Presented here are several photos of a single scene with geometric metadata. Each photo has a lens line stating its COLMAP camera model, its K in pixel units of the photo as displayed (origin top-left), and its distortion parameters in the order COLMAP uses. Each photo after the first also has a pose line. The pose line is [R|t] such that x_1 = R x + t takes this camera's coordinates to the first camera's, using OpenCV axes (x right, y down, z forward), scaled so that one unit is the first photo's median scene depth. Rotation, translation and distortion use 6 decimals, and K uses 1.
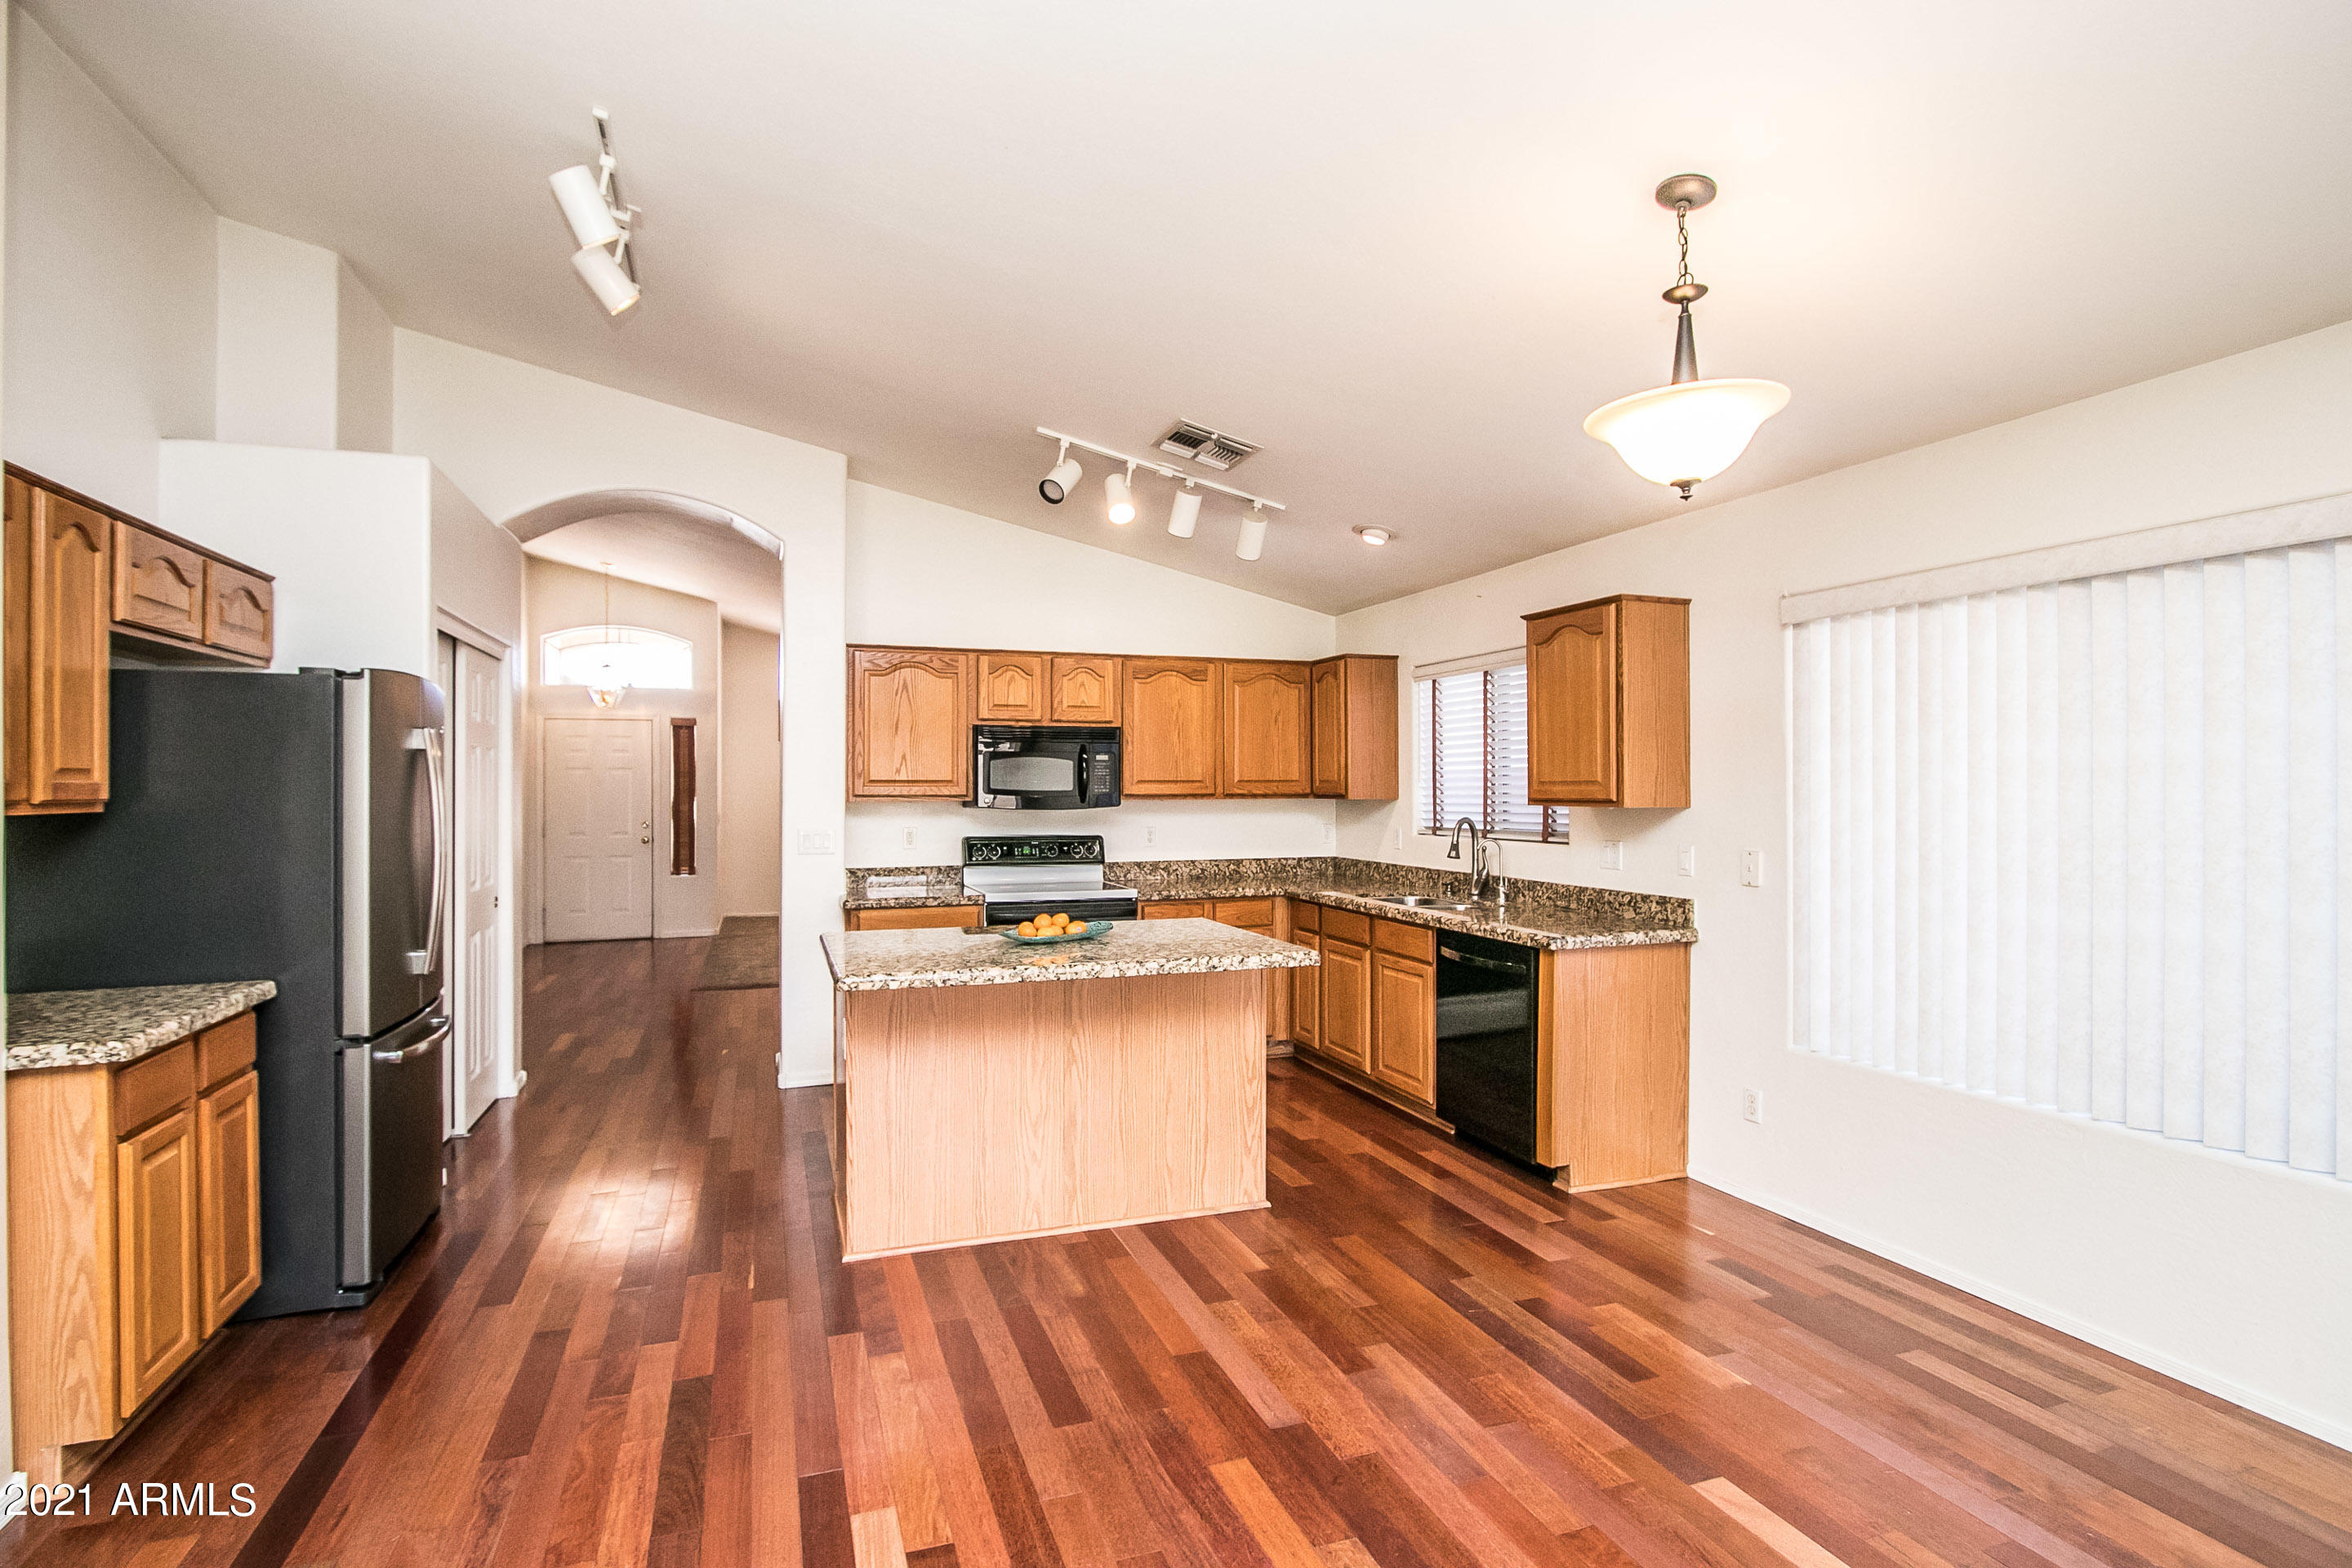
lens RADIAL K [[1129.4, 0, 1133.4], [0, 1129.4, 794.0], [0, 0, 1]] dist [-0.019437, 0.002156]
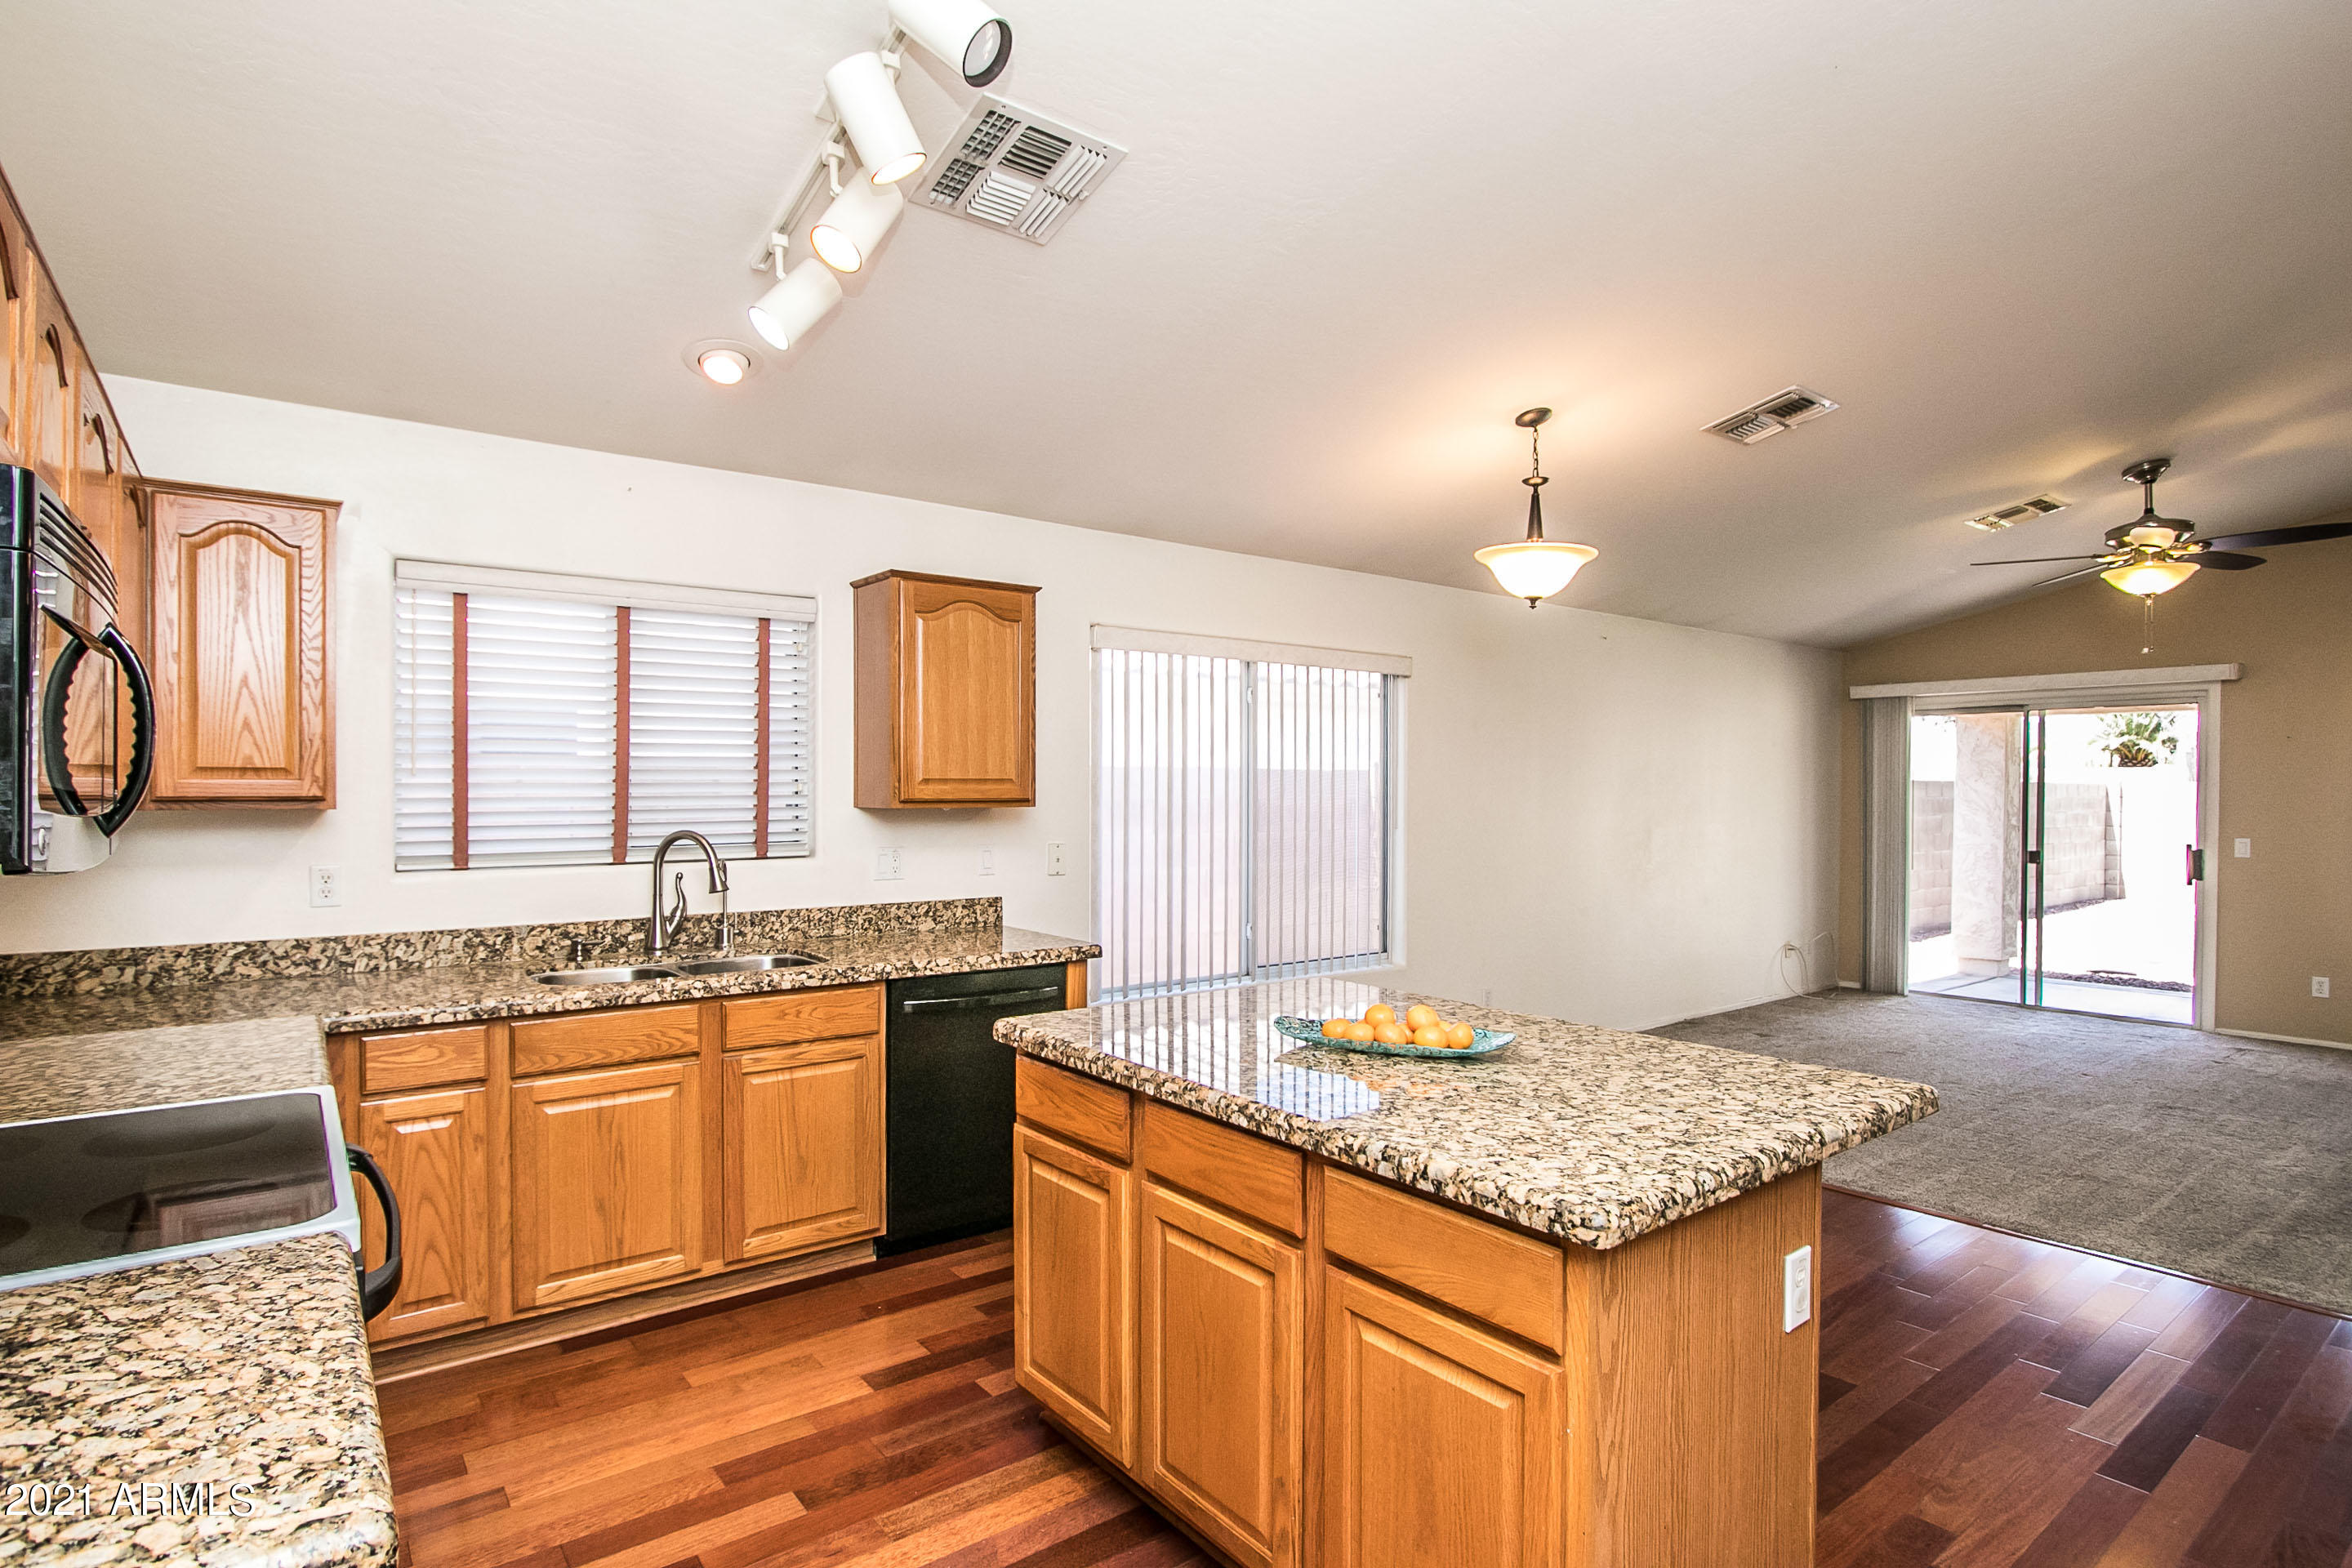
lens RADIAL K [[1129.4, 0, 1185.9], [0, 1129.4, 794.5], [0, 0, 1]] dist [-0.019437, 0.002156]
pose [[-0.307659, -0.004221, 0.951487, -0.412708], [0.004308, 0.999974, 0.005829, -0.002985], [-0.951487, 0.005892, -0.307632, 0.905541]]
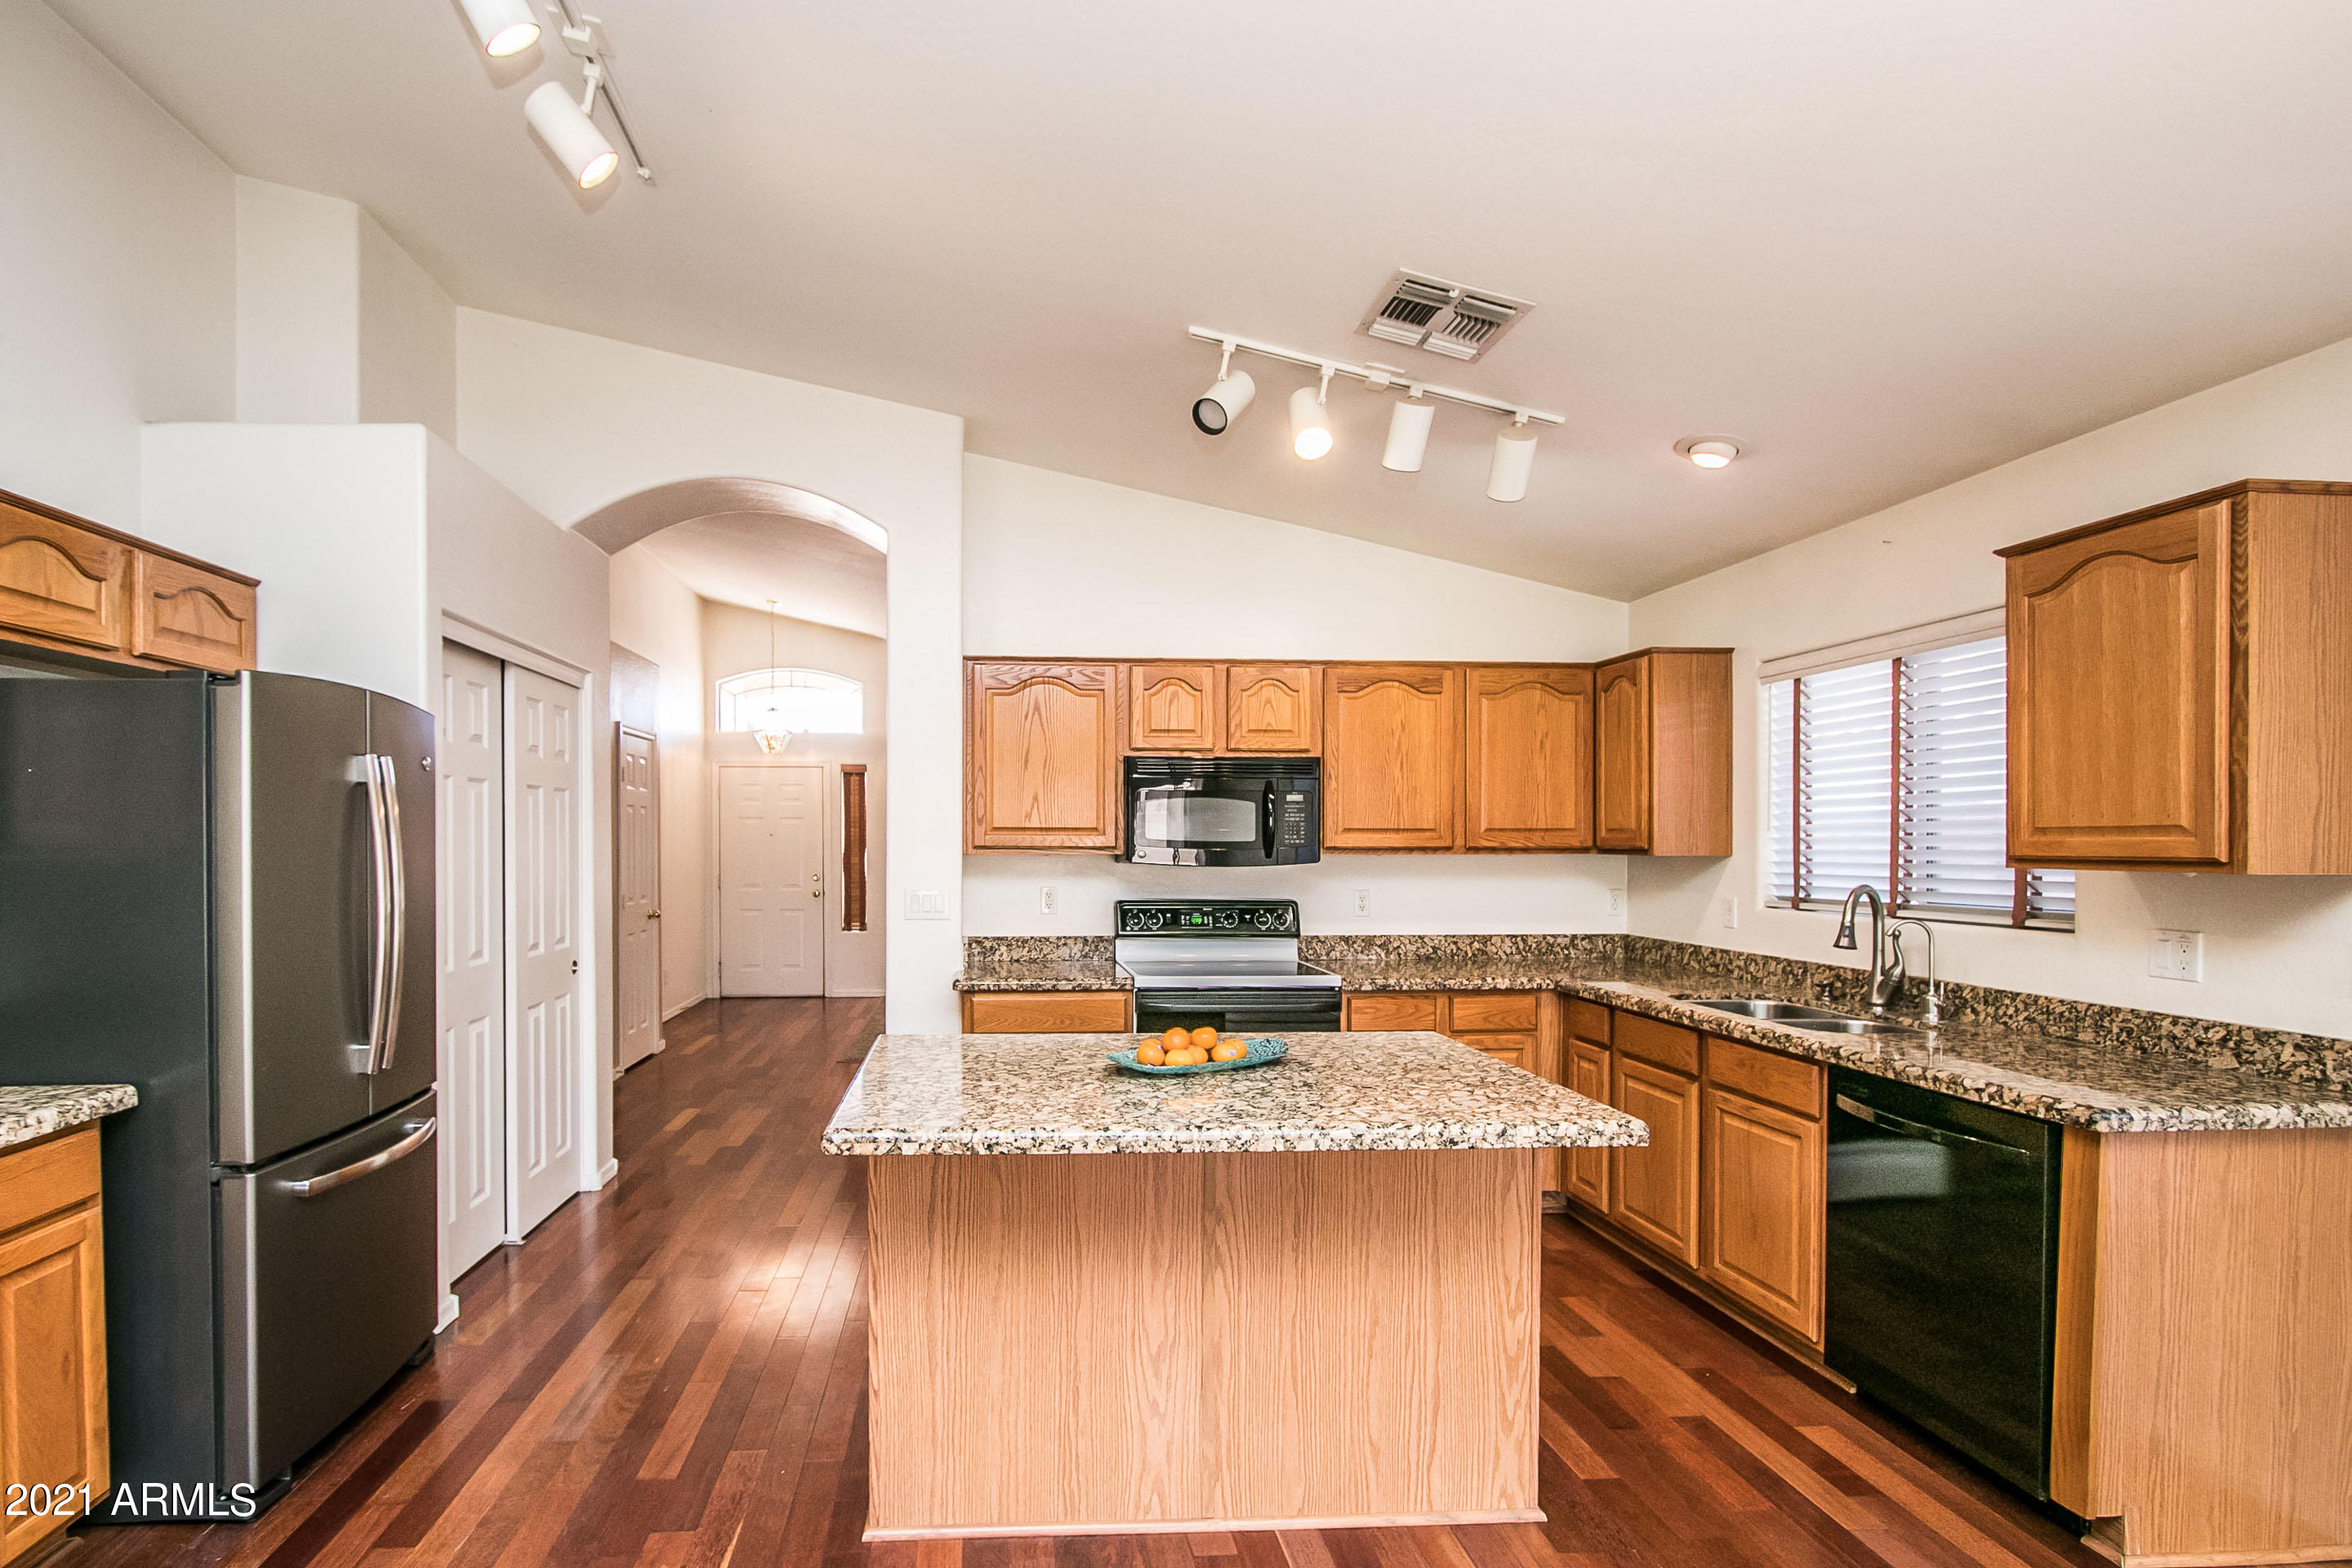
lens RADIAL K [[1129.4, 0, 1037.8], [0, 1129.4, 847.8], [0, 0, 1]] dist [-0.019437, 0.002156]
pose [[0.961640, 0.004888, -0.274272, 0.015594], [-0.004861, 0.999988, 0.000777, 0.001385], [0.274273, 0.000586, 0.961652, 0.250838]]
